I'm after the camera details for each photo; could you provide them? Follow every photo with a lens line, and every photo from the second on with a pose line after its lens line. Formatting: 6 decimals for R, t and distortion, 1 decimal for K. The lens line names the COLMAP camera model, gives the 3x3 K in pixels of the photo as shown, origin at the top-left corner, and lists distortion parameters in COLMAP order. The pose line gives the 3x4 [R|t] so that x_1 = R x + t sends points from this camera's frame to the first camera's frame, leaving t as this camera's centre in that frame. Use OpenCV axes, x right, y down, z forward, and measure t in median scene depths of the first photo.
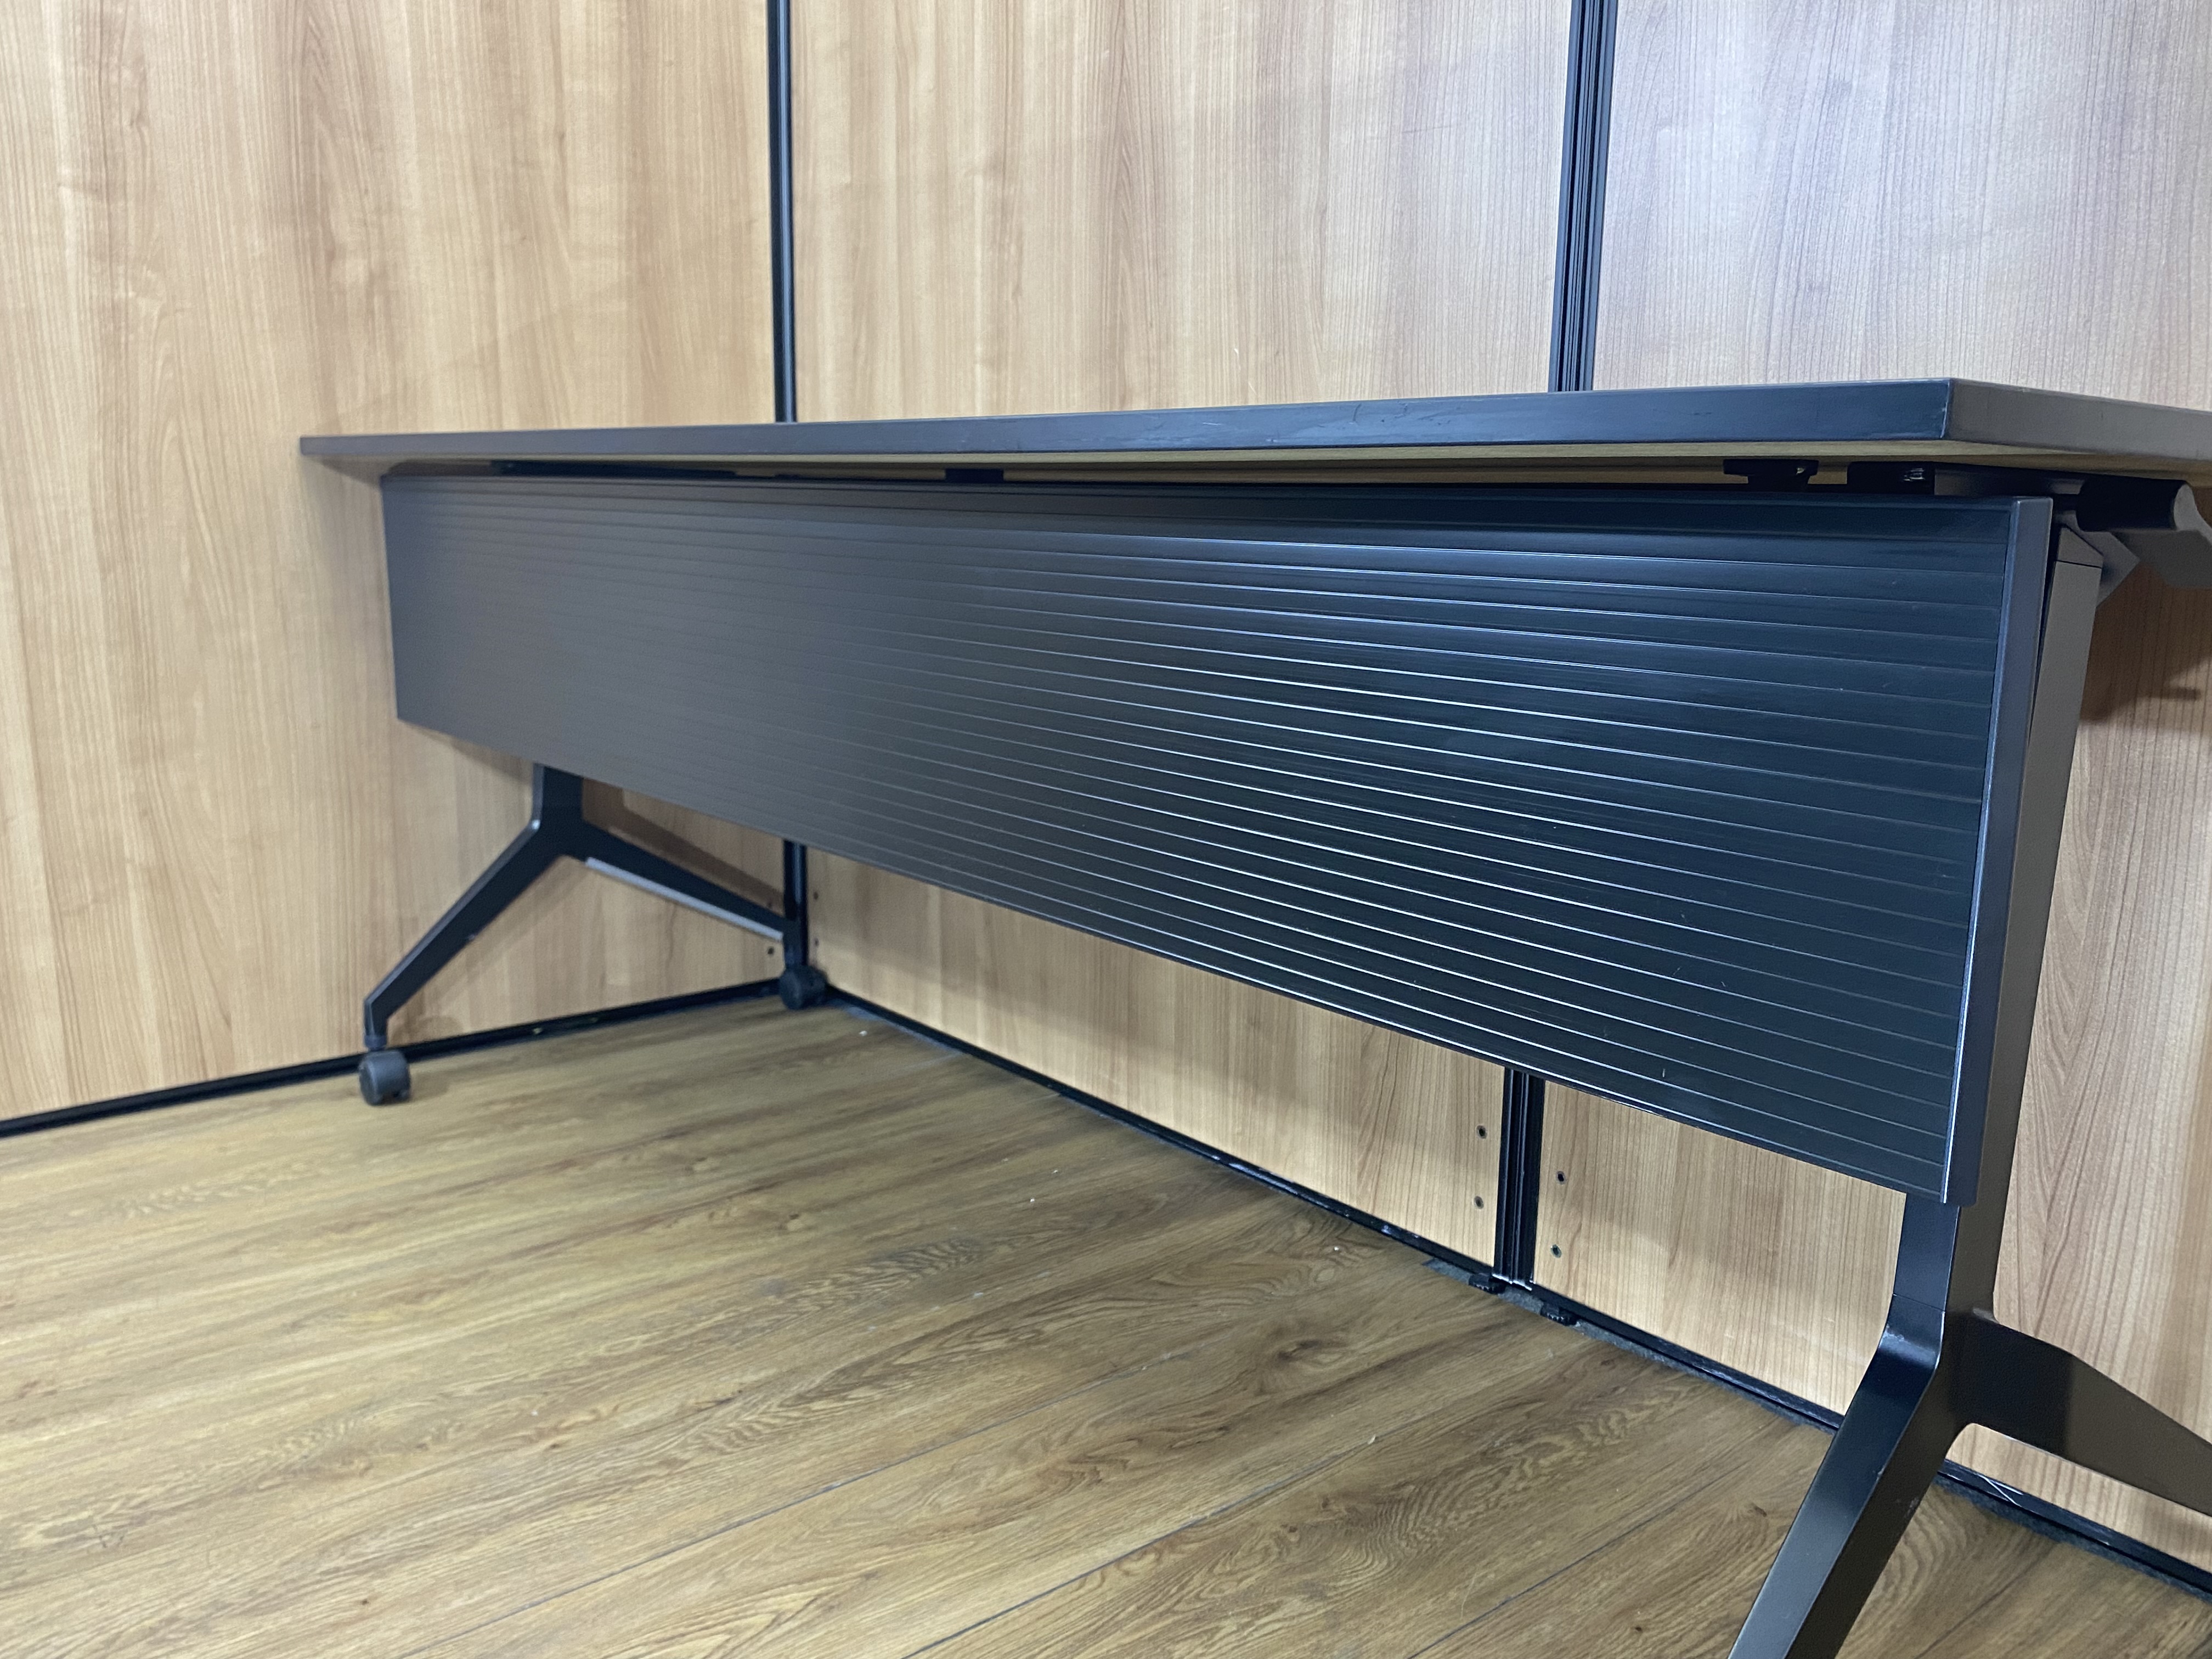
lens RADIAL K [[1839.8, 0, 1070.8], [0, 1839.8, 823.1], [0, 0, 1]] dist [0.005386, -0.003861]
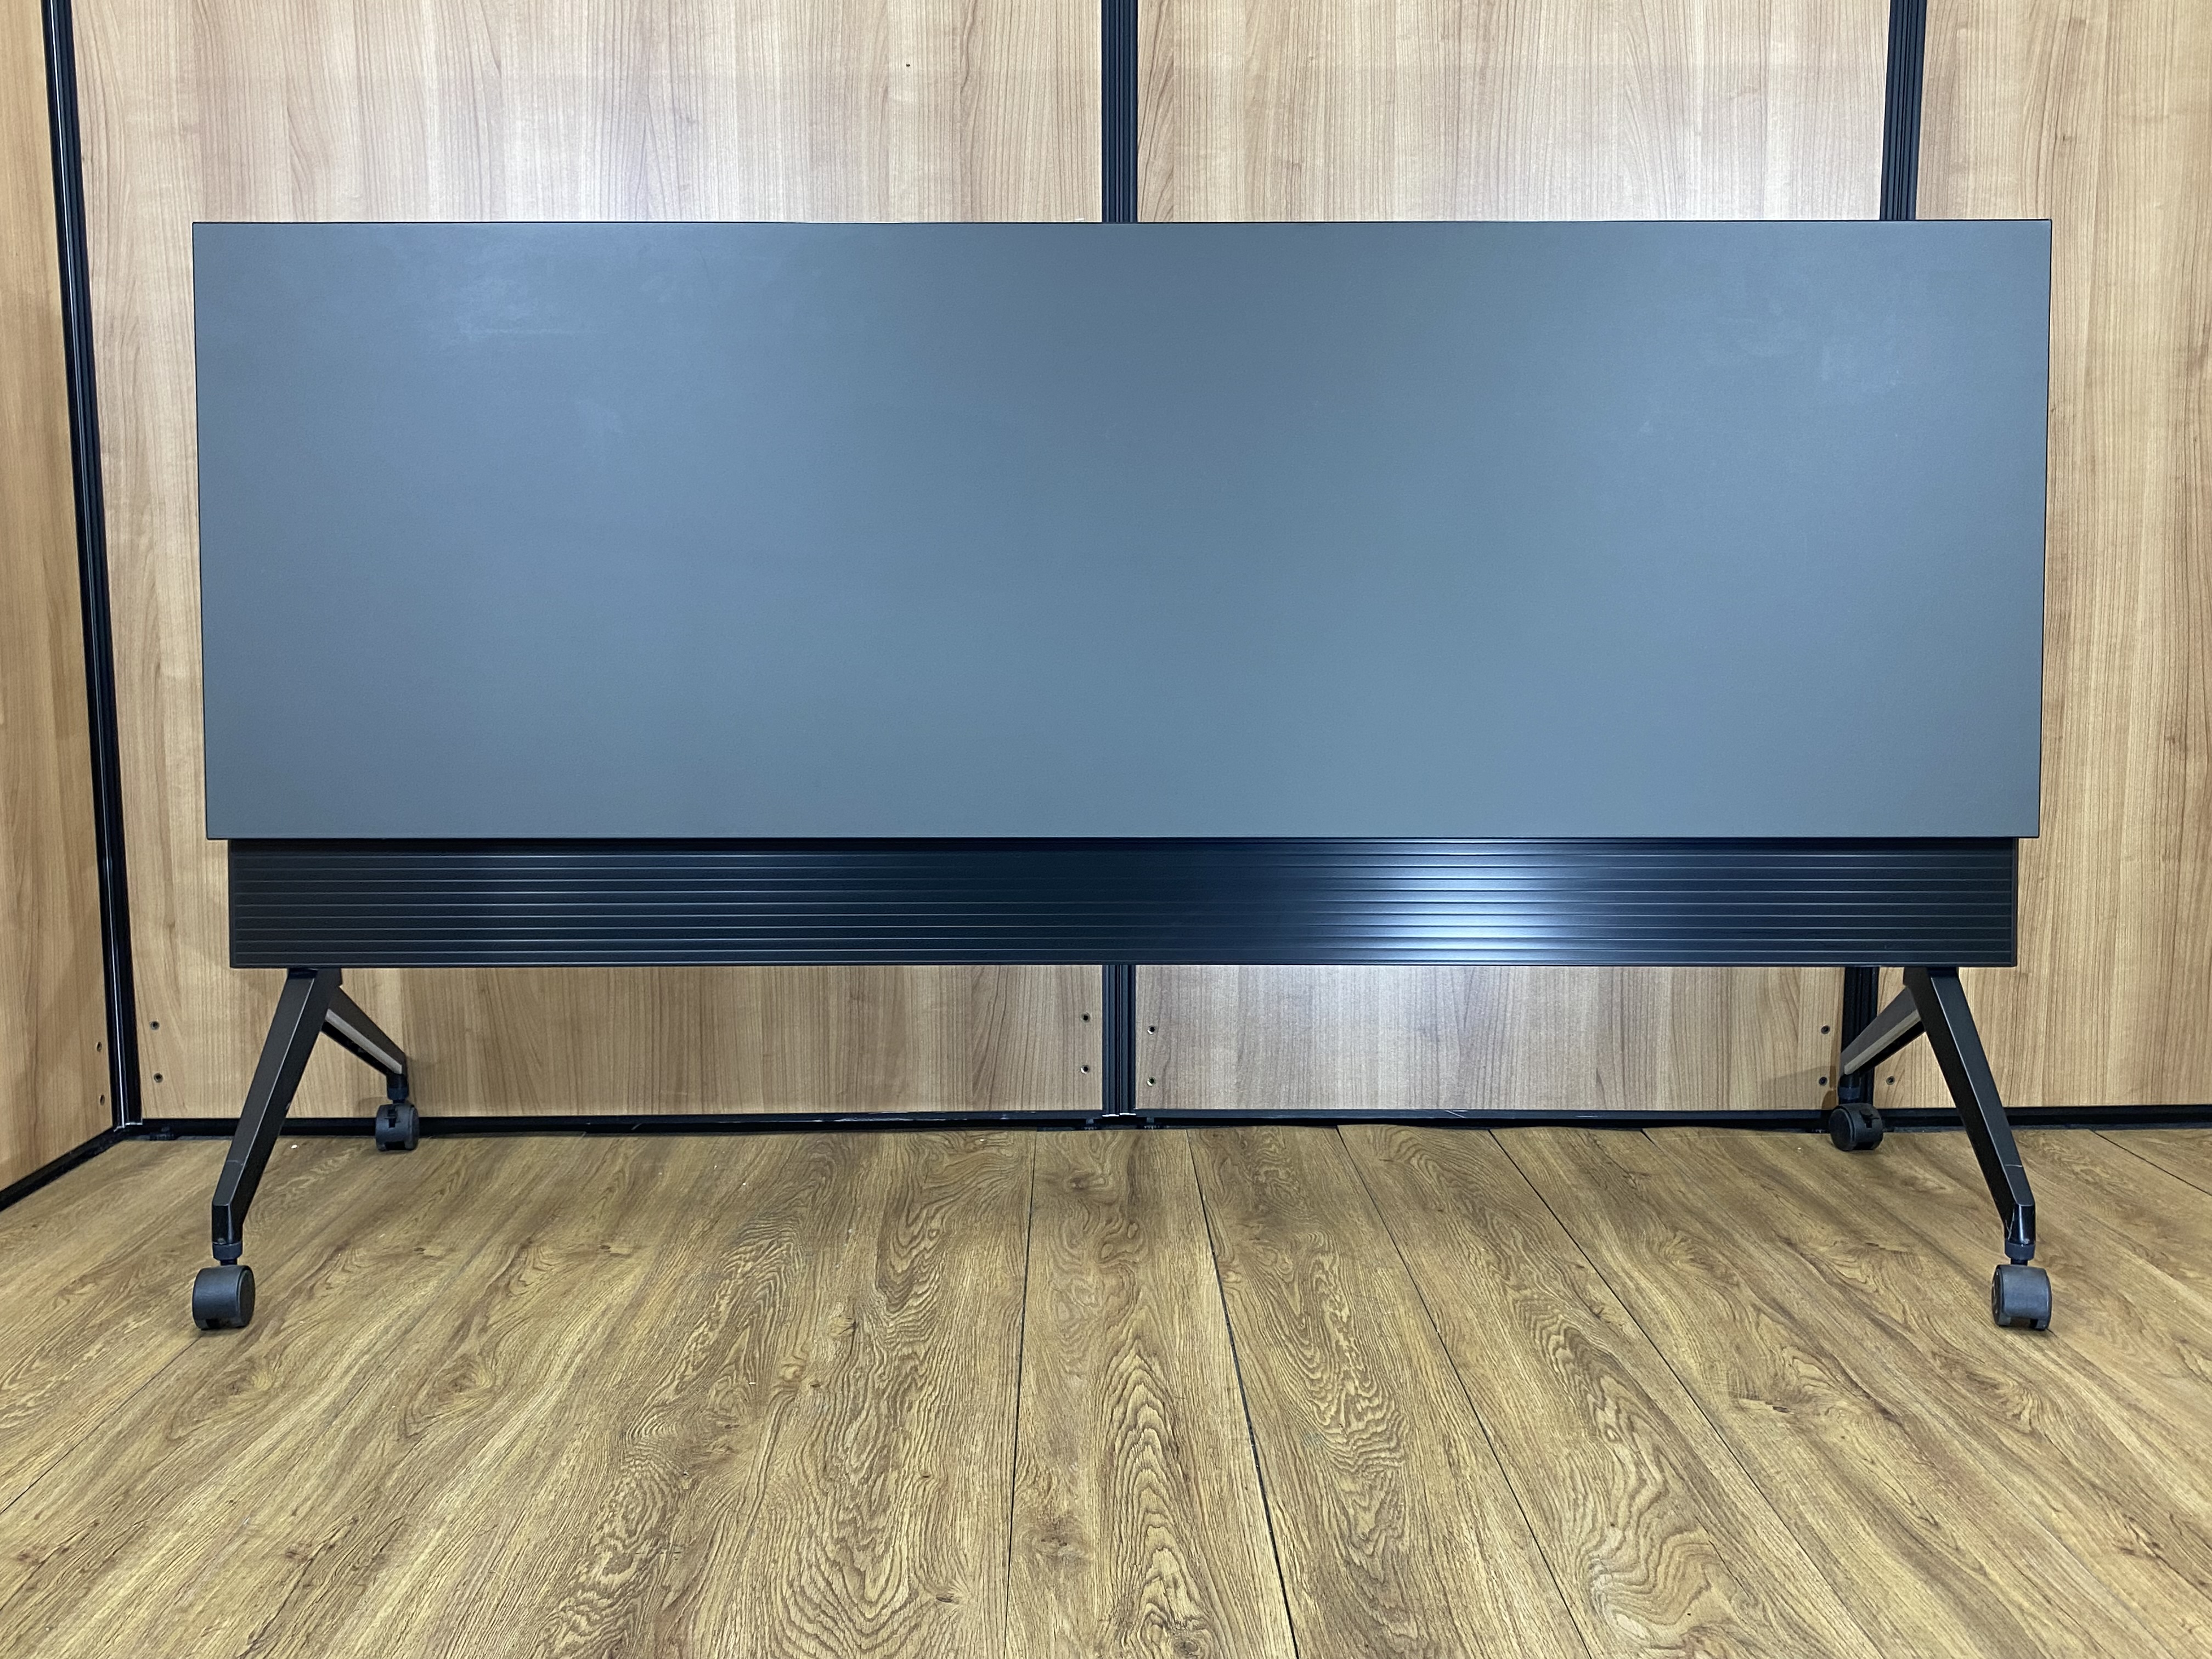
lens RADIAL K [[1965.2, 0, 1108.3], [0, 1965.2, 798.8], [0, 0, 1]] dist [0.007637, -0.007304]
pose [[0.605412, -0.101872, 0.789366, -0.941468], [0.154804, 0.987906, 0.008766, -0.010480], [-0.780712, 0.116890, 0.613861, 0.036128]]
